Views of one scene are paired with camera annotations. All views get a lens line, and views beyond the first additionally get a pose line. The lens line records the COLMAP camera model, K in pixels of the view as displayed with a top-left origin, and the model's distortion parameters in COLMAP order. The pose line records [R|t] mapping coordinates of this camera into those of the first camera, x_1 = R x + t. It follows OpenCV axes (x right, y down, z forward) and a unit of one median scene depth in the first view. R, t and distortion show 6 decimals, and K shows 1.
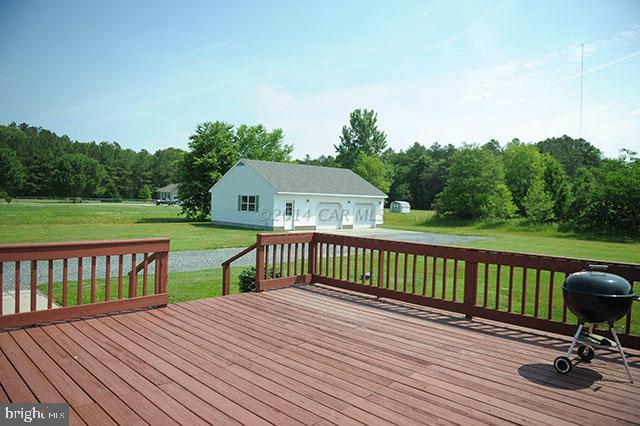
lens RADIAL K [[443.1, 0, 323.4], [0, 443.1, 212.5], [0, 0, 1]] dist [-0.037982, -0.005985]
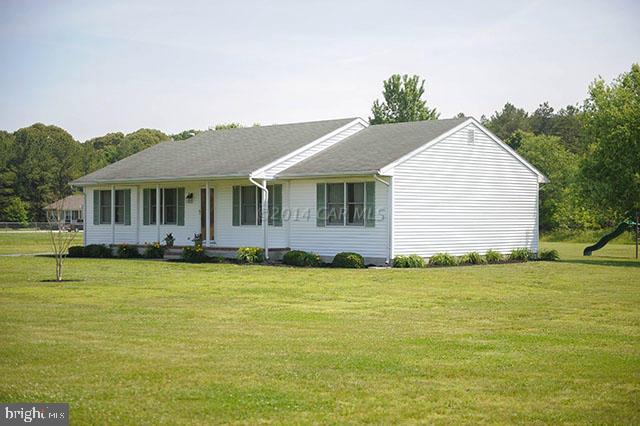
lens RADIAL K [[1061.7, 0, 320.0], [0, 1061.7, 213.0], [0, 0, 1]] dist [0.150278, 0.004815]
pose [[0.999608, -0.027955, -0.001675, -0.036219], [0.027880, 0.999002, -0.034887, 0.022278], [0.002649, 0.034827, 0.999390, -0.564991]]
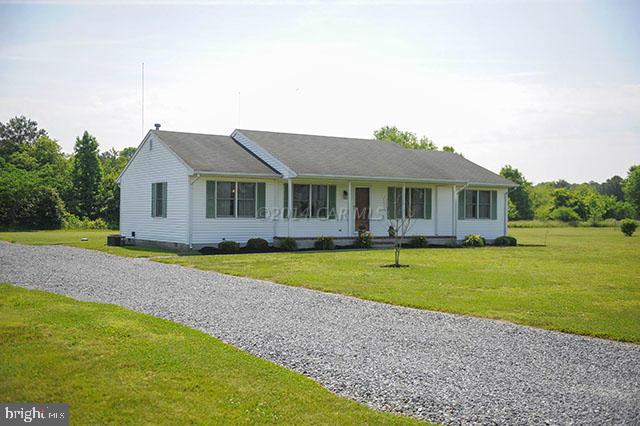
lens RADIAL K [[749.4, 0, 320.0], [0, 749.4, 213.0], [0, 0, 1]] dist [0.013356, 0.007058]
pose [[0.230158, -0.024744, 0.972839, -0.495305], [0.025774, 0.999481, 0.019324, -0.002343], [-0.972812, 0.020626, 0.230677, -0.142842]]
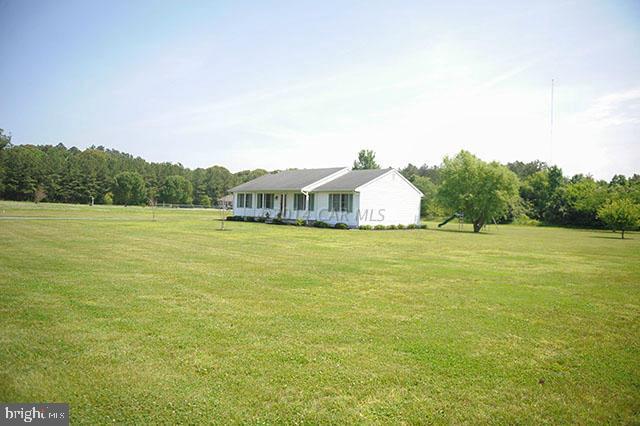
lens RADIAL K [[443.1, 0, 323.4], [0, 443.1, 212.5], [0, 0, 1]] dist [-0.037982, -0.005985]
pose [[0.999831, 0.006296, -0.017251, -0.035776], [-0.006641, 0.999777, -0.020022, 0.022328], [0.017121, 0.020133, 0.999651, -0.567779]]
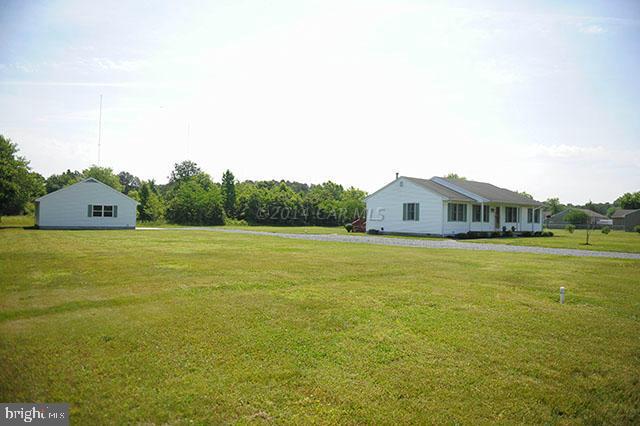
lens RADIAL K [[443.1, 0, 323.4], [0, 443.1, 212.5], [0, 0, 1]] dist [-0.037982, -0.005985]
pose [[0.107790, -0.014775, 0.994064, -0.597279], [0.012969, 0.999825, 0.013454, -0.010650], [-0.994089, 0.011442, 0.107963, 0.068265]]
